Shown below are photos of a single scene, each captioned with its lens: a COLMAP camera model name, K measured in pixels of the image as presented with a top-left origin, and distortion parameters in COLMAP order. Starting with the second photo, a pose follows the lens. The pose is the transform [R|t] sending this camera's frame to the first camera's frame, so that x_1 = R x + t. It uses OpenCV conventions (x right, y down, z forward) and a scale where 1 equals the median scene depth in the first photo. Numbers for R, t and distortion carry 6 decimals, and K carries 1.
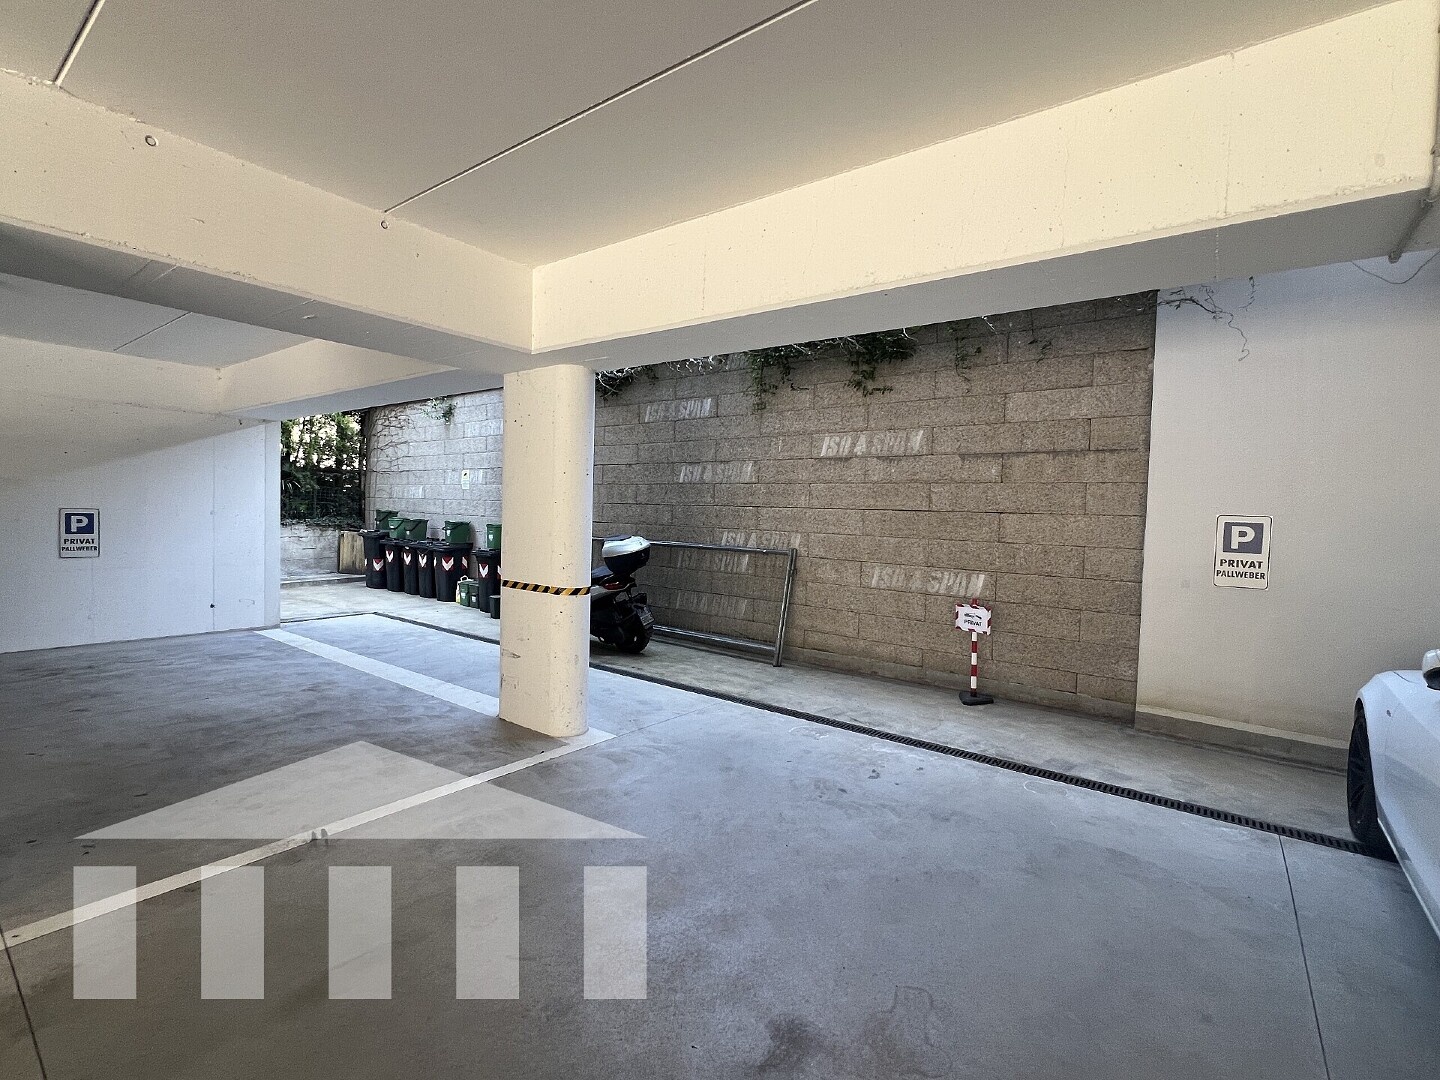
lens RADIAL K [[631.7, 0, 717.4], [0, 631.7, 530.9], [0, 0, 1]] dist [-0.001126, -0.001439]
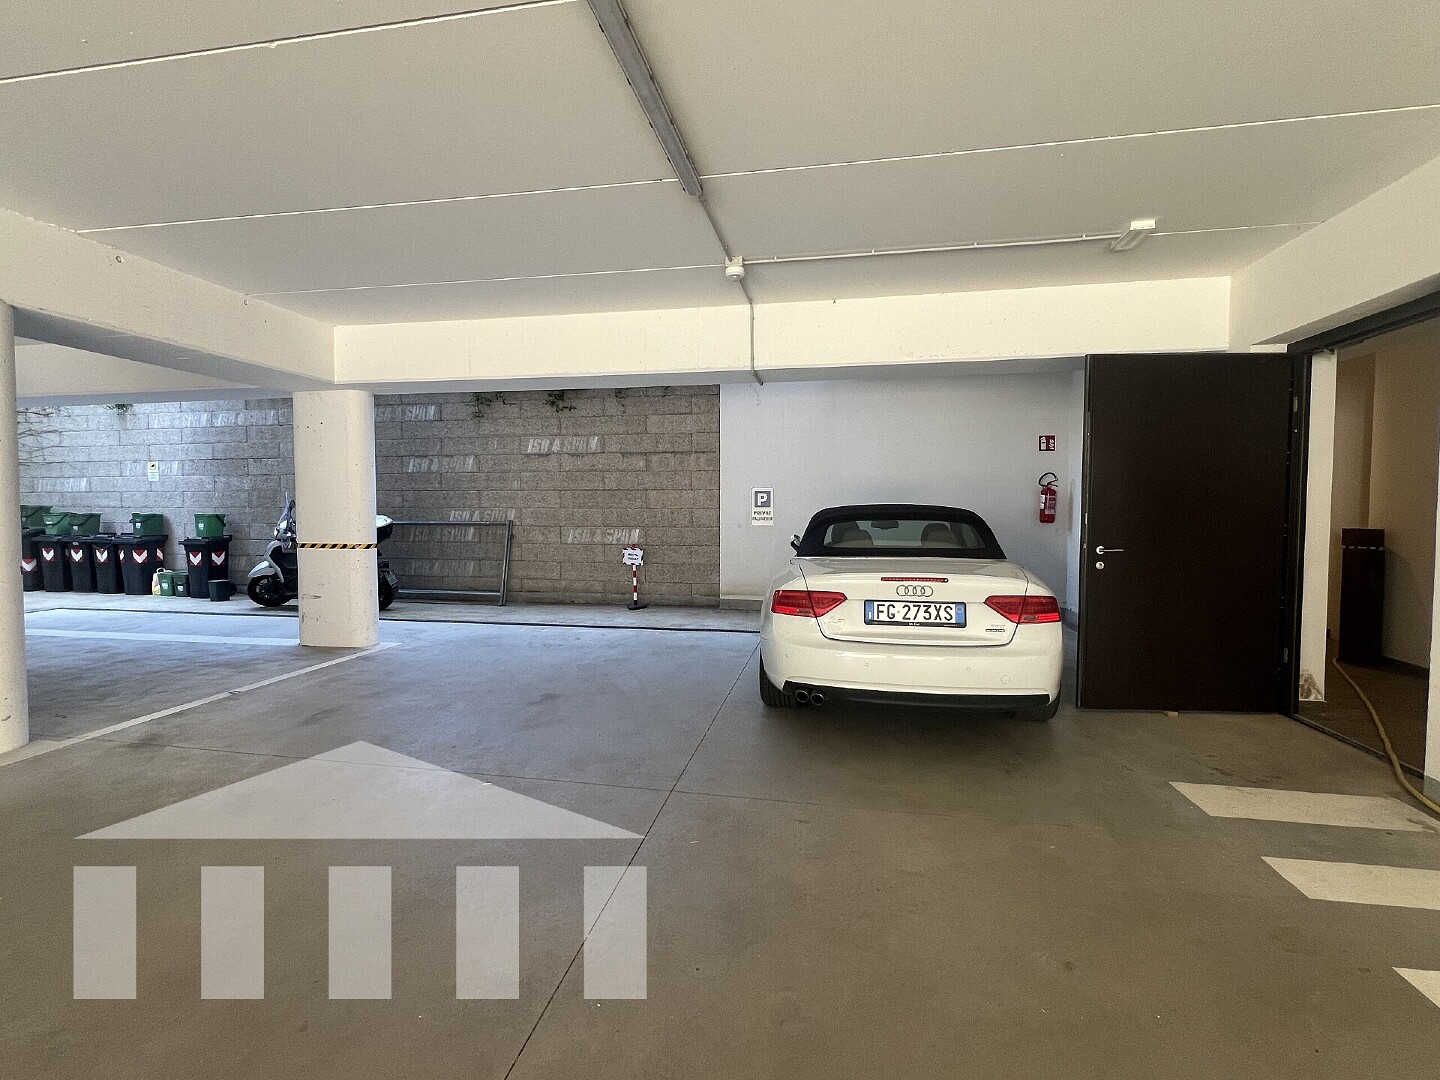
lens RADIAL K [[631.7, 0, 715.9], [0, 631.7, 531.7], [0, 0, 1]] dist [-0.001126, -0.001439]
pose [[0.885658, -0.048094, 0.461840, -0.118805], [0.041331, 0.998839, 0.024754, 0.038226], [-0.462494, -0.002835, 0.886618, -0.424118]]
